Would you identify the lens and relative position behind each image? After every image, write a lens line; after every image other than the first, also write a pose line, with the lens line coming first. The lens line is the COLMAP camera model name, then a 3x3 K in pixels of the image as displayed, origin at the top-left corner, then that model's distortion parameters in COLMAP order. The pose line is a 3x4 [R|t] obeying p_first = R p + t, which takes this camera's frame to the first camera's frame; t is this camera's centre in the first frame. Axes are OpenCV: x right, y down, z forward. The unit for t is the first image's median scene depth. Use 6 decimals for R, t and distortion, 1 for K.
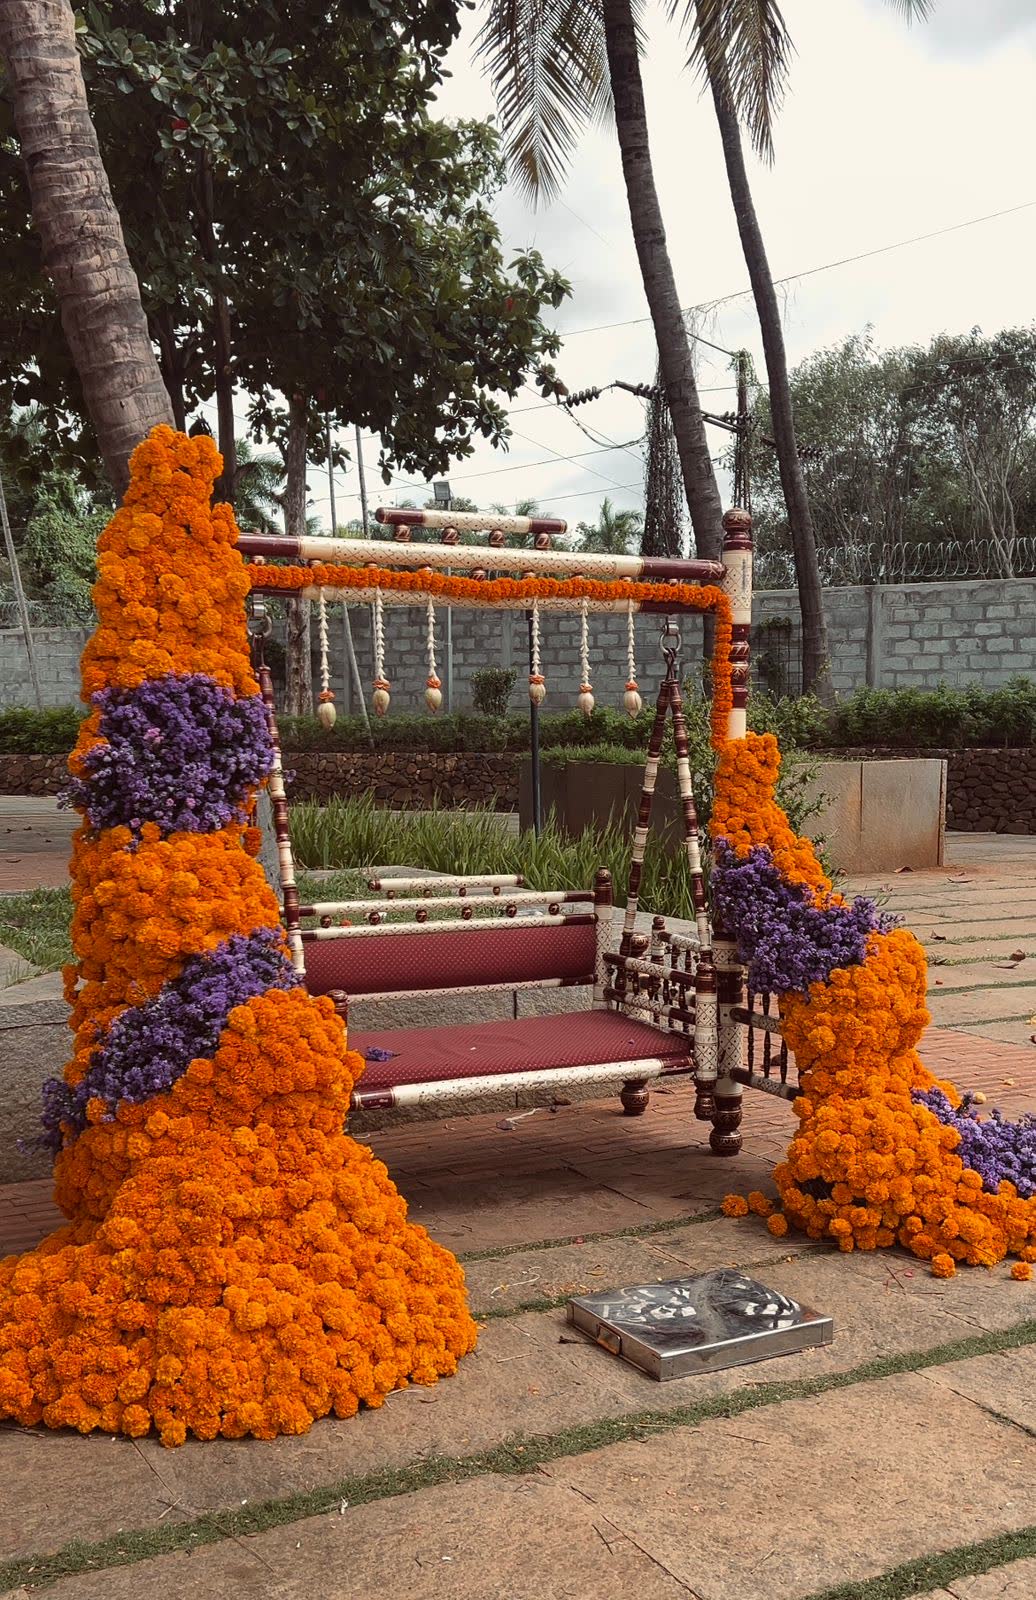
lens RADIAL K [[1816.9, 0, 518.0], [0, 1816.9, 800.0], [0, 0, 1]] dist [0.071046, -0.031607]
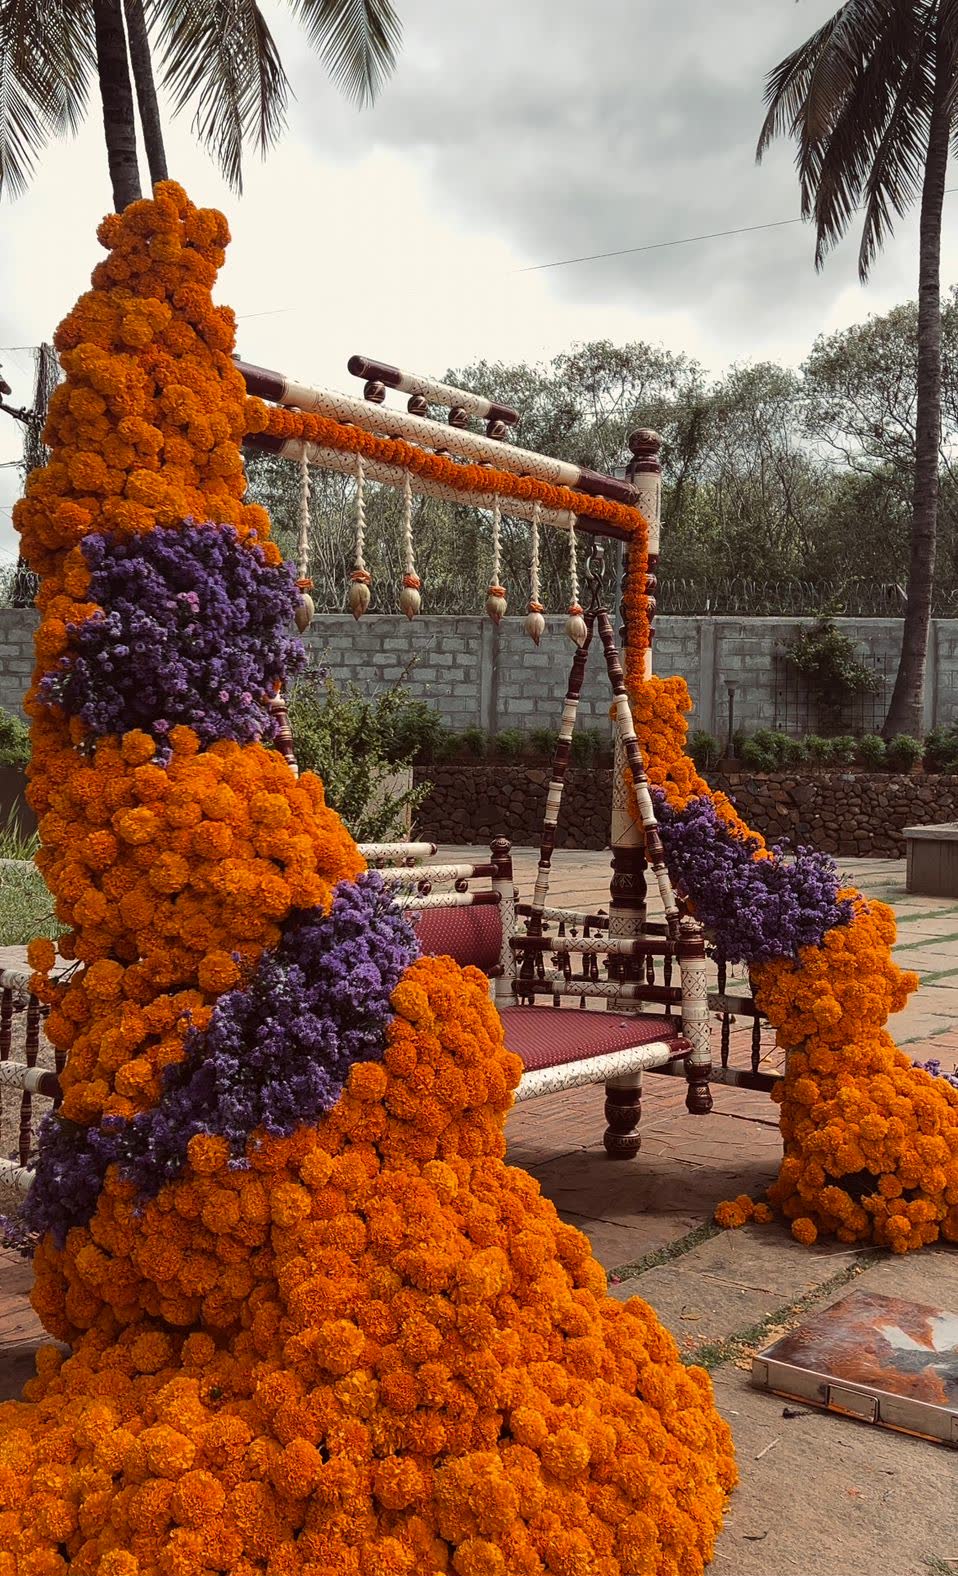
lens RADIAL K [[1600.4, 0, 478.6], [0, 1600.4, 709.8], [0, 0, 1]] dist [0.083069, -0.169257]
pose [[0.898380, 0.035795, 0.437759, -0.340128], [0.001341, 0.996445, -0.084230, 0.053263], [-0.439218, 0.076258, 0.895138, 0.376410]]
